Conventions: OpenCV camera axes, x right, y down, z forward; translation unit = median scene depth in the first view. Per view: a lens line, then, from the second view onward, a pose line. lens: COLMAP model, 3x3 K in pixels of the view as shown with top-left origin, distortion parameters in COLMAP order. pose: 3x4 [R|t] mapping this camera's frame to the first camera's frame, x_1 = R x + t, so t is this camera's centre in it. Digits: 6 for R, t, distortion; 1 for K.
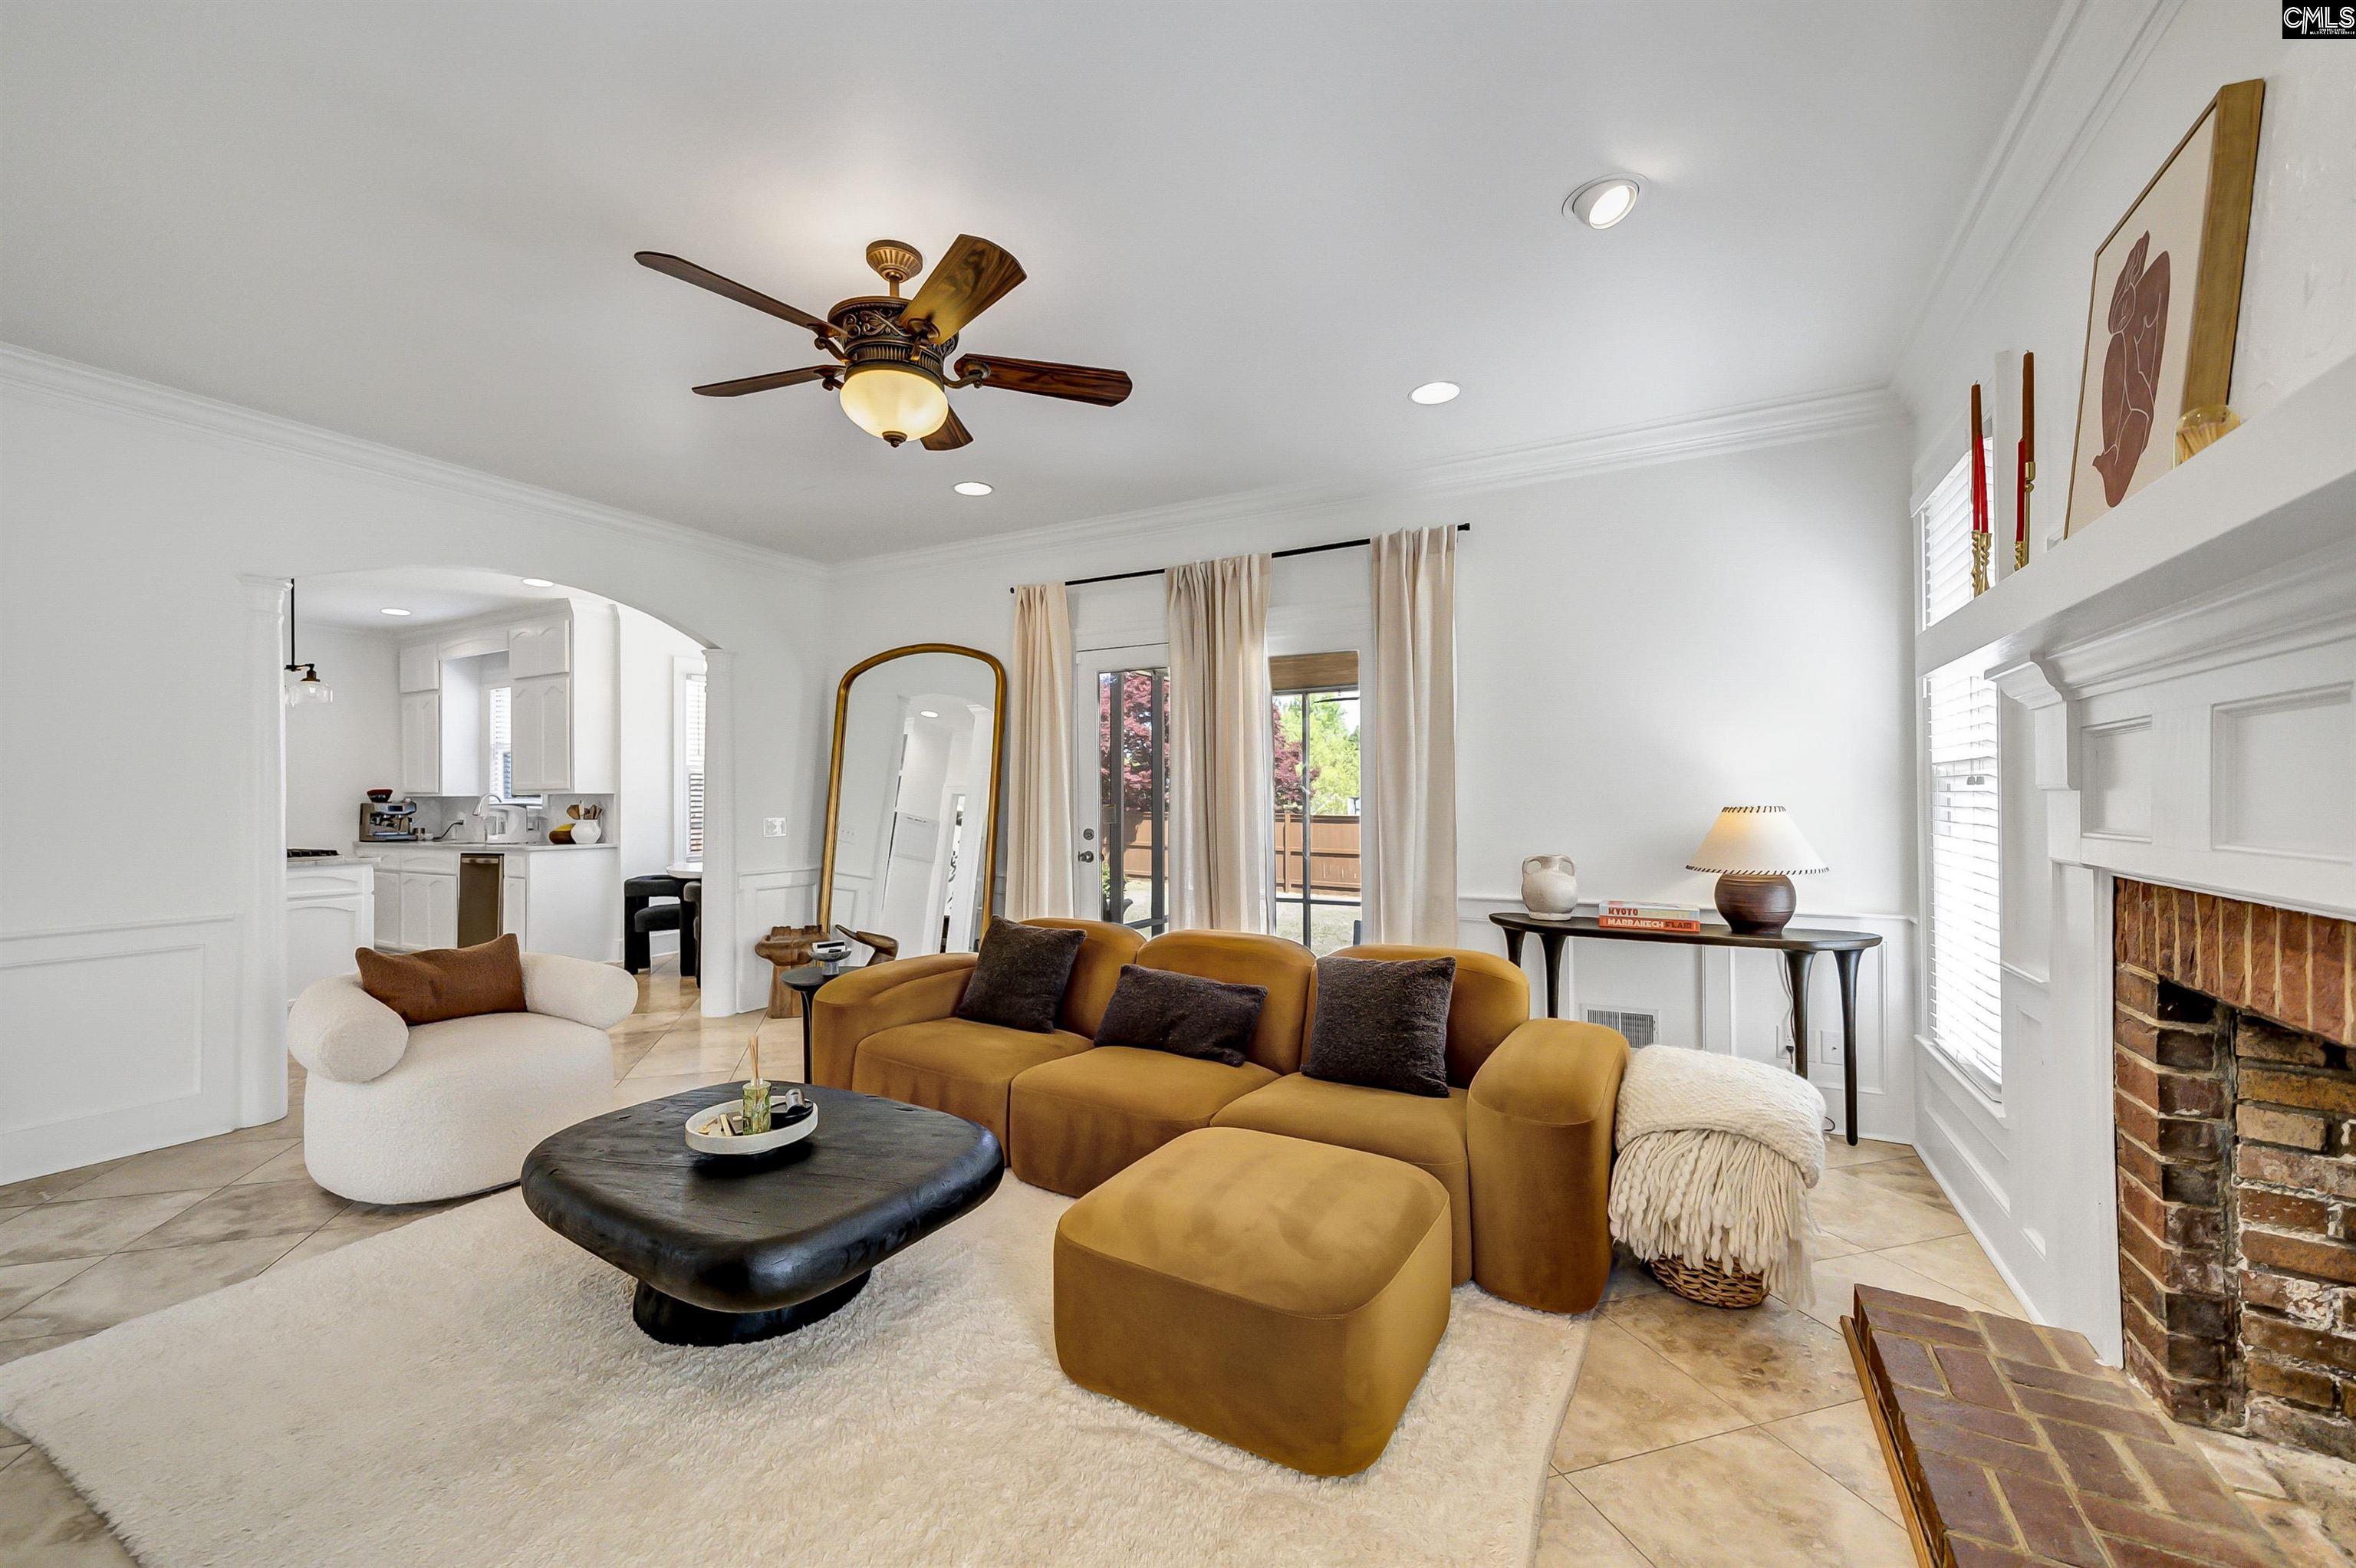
lens RADIAL K [[900.5, 0, 1165.6], [0, 900.5, 789.5], [0, 0, 1]] dist [-0.009471, -0.000031]
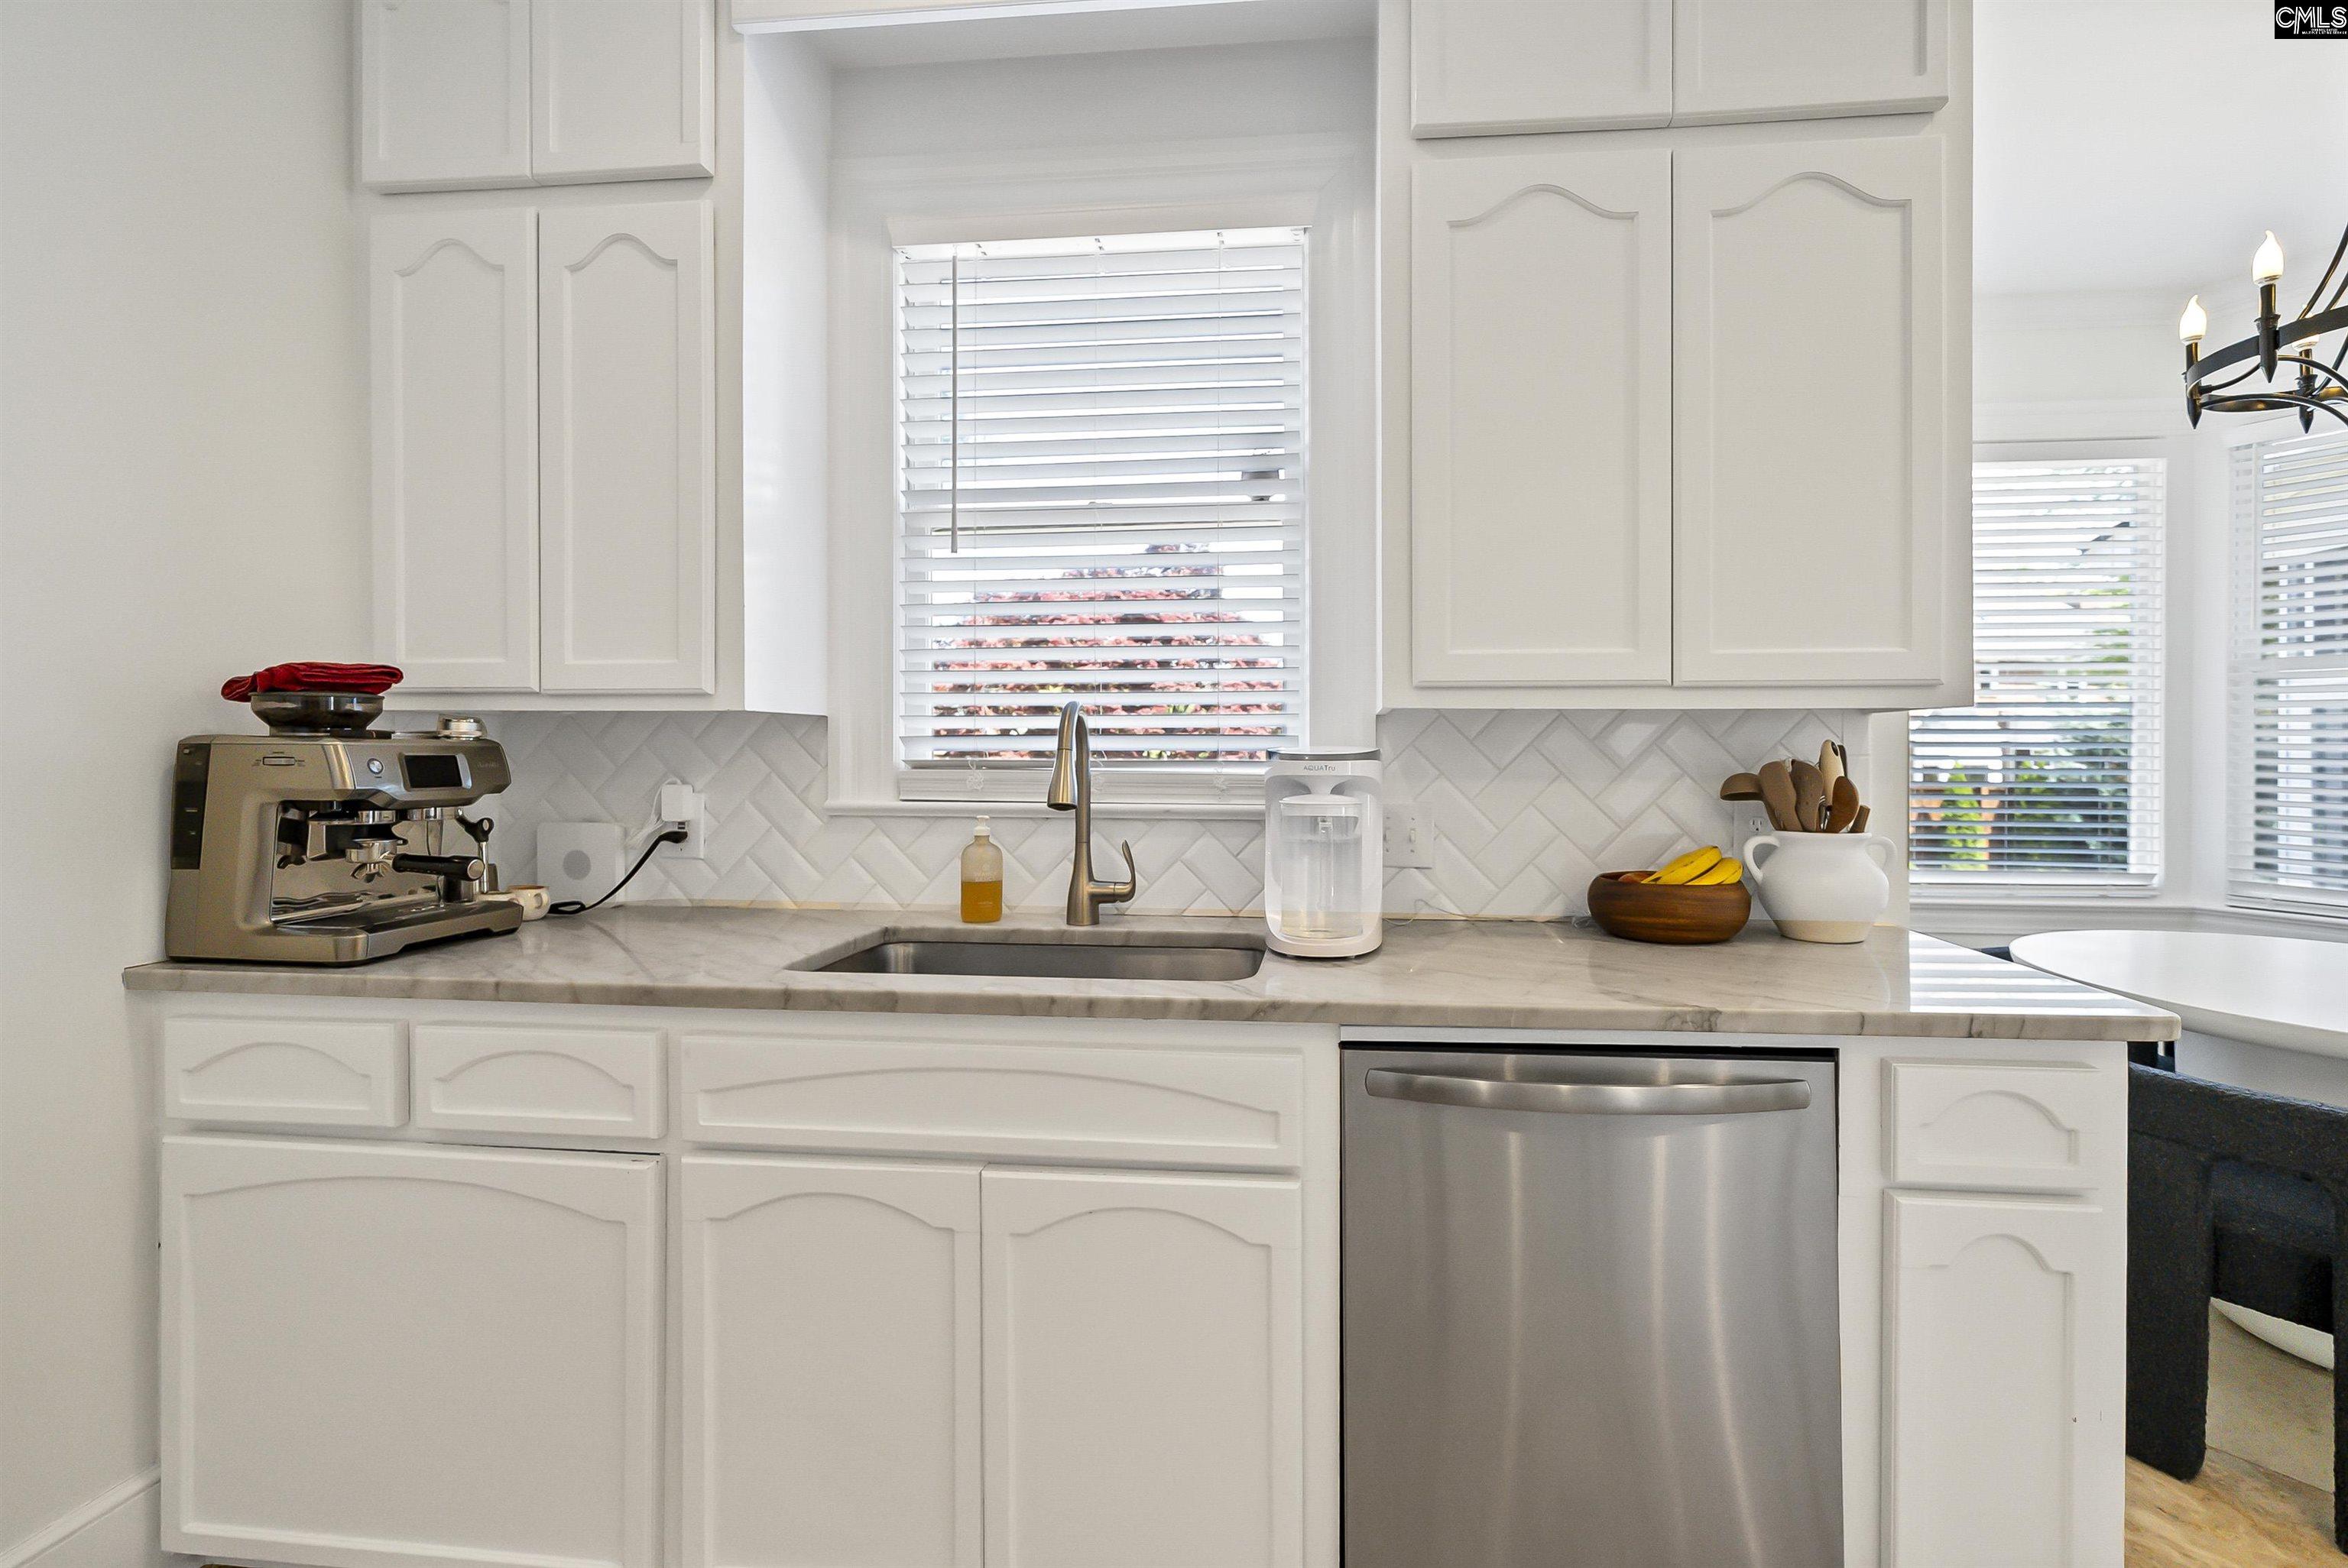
lens RADIAL K [[897.4, 0, 1161.7], [0, 897.4, 789.5], [0, 0, 1]] dist [-0.009471, -0.000031]
pose [[0.932681, -0.003414, 0.360685, -0.784020], [-0.002236, 0.999881, 0.015245, 0.021716], [-0.360694, -0.015025, 0.932563, 0.769968]]
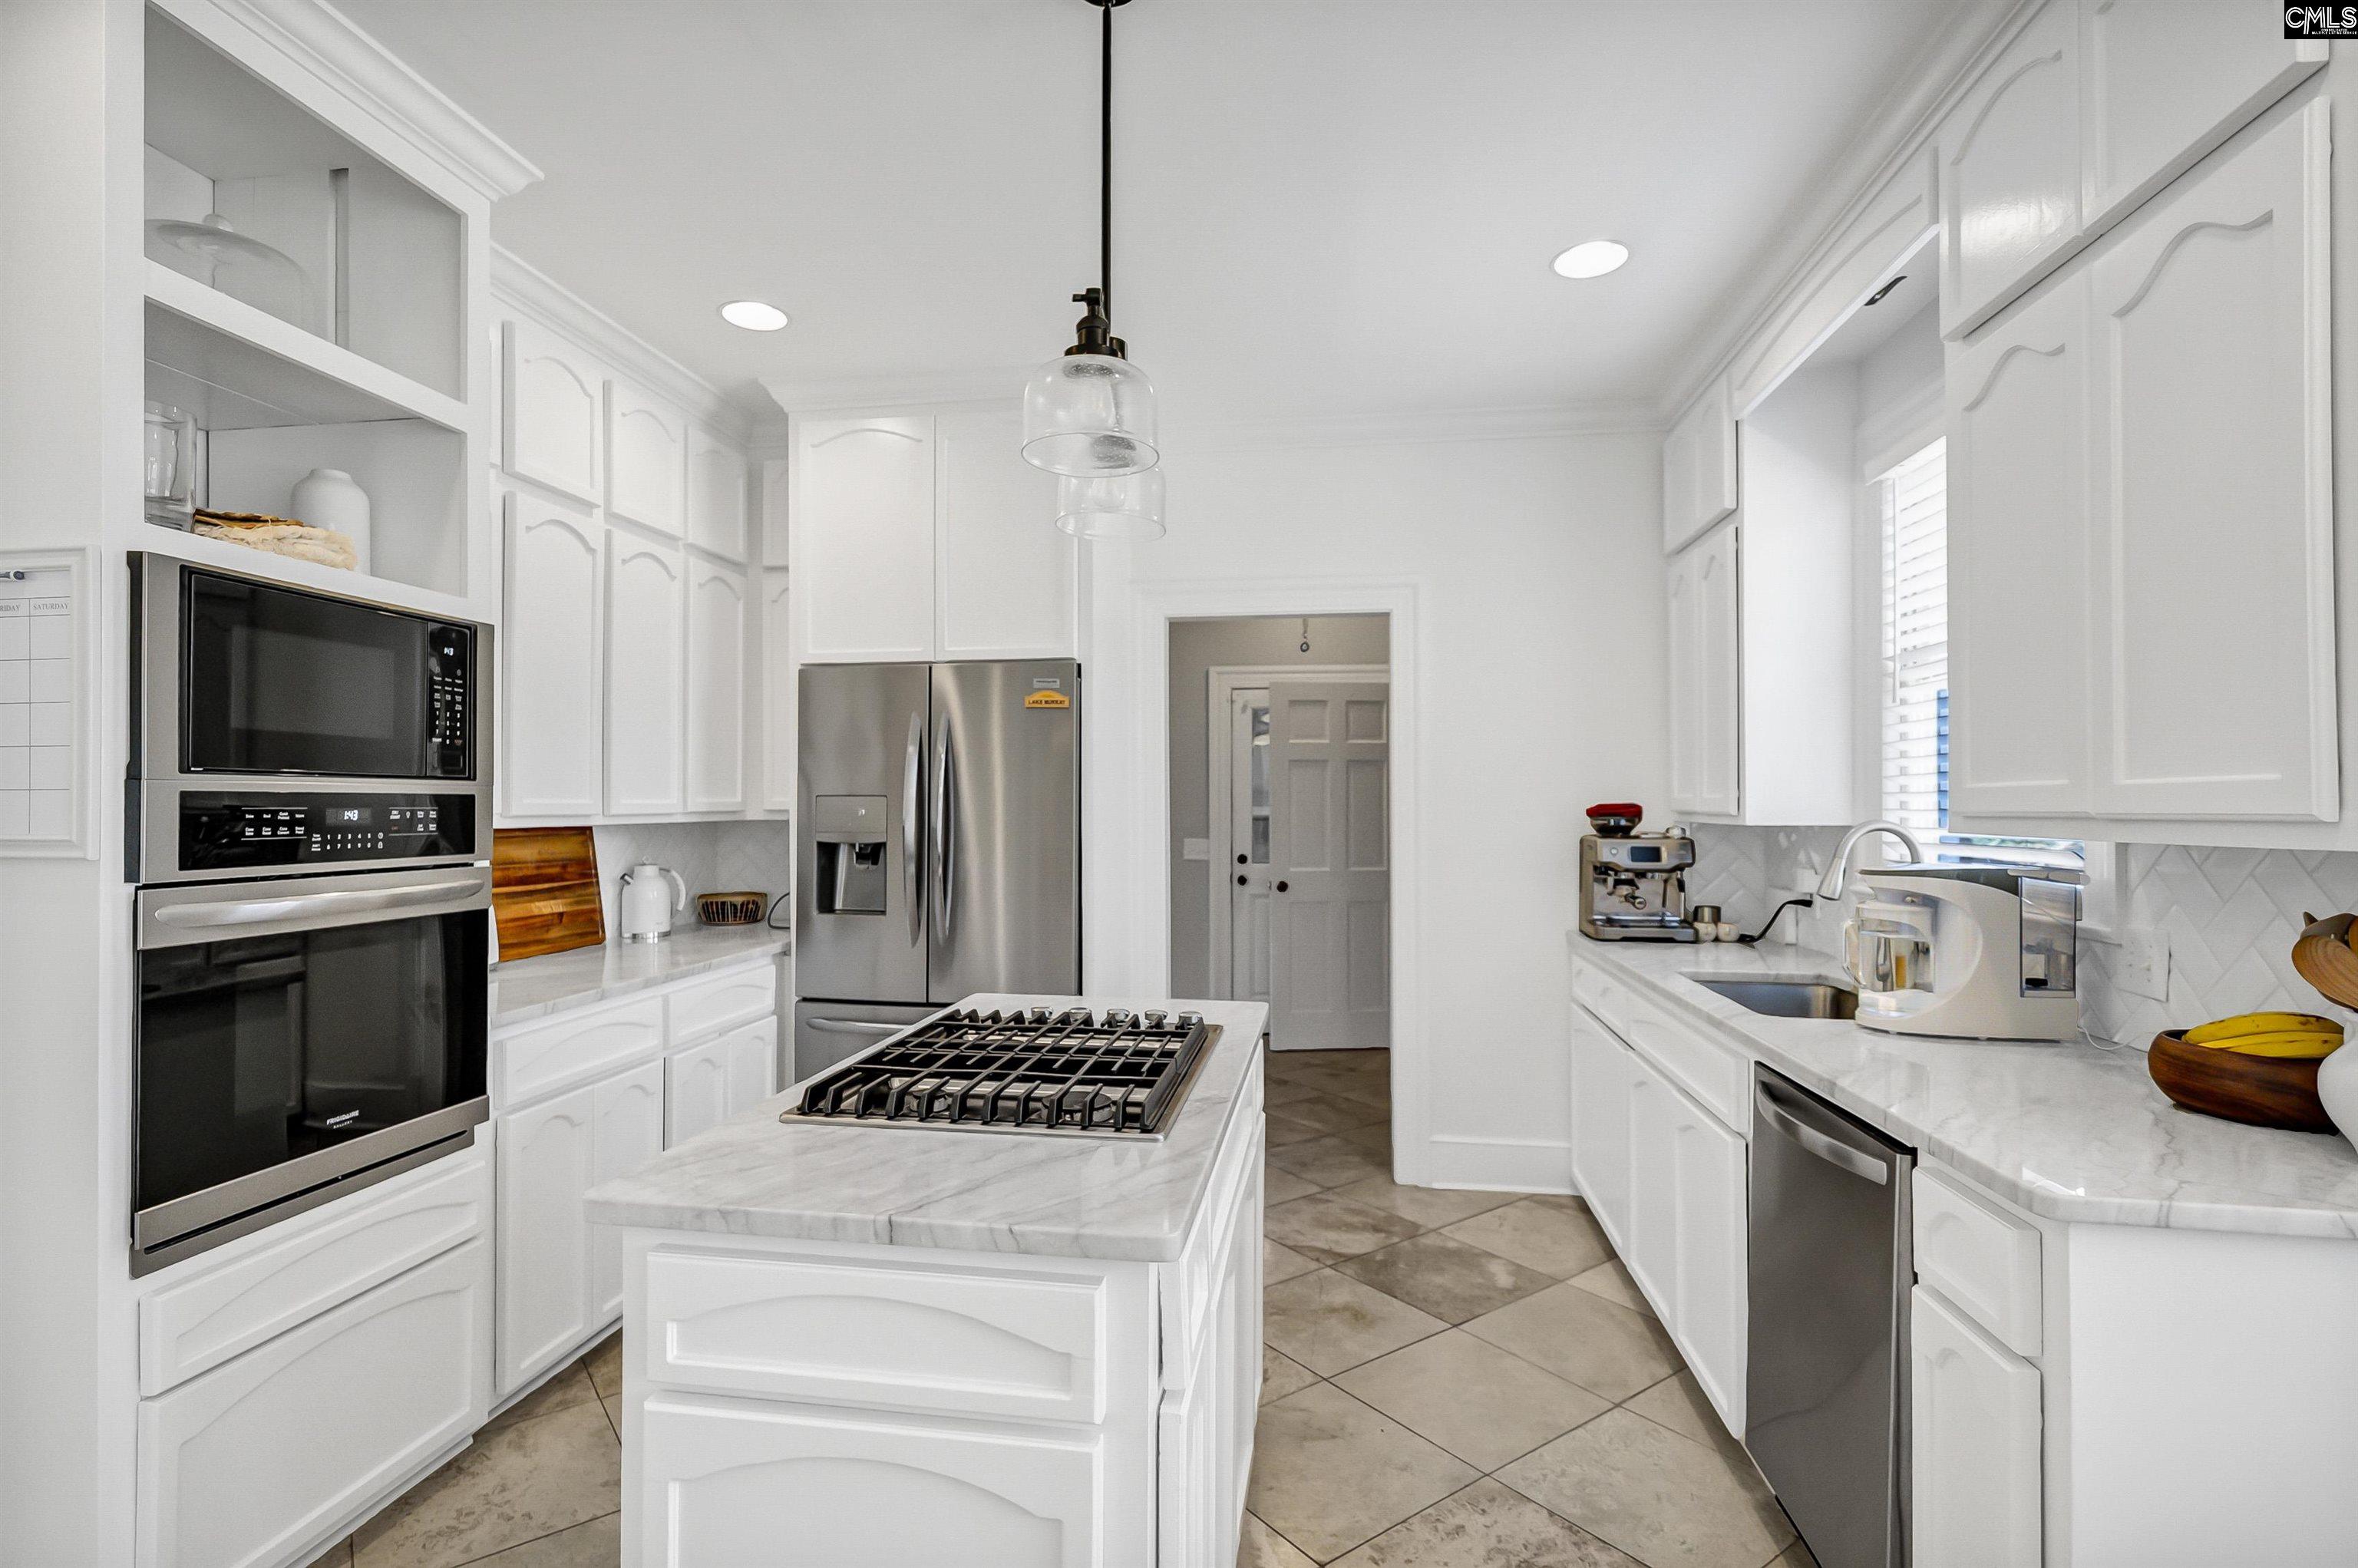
lens RADIAL K [[1126.3, 0, 1165.3], [0, 1126.3, 792.1], [0, 0, 1]] dist [0.001461, 0.000121]
pose [[0.326433, -0.001137, -0.945220, -0.477791], [0.007337, 0.999972, 0.001331, -0.007314], [0.945192, -0.007369, 0.326432, 0.653076]]
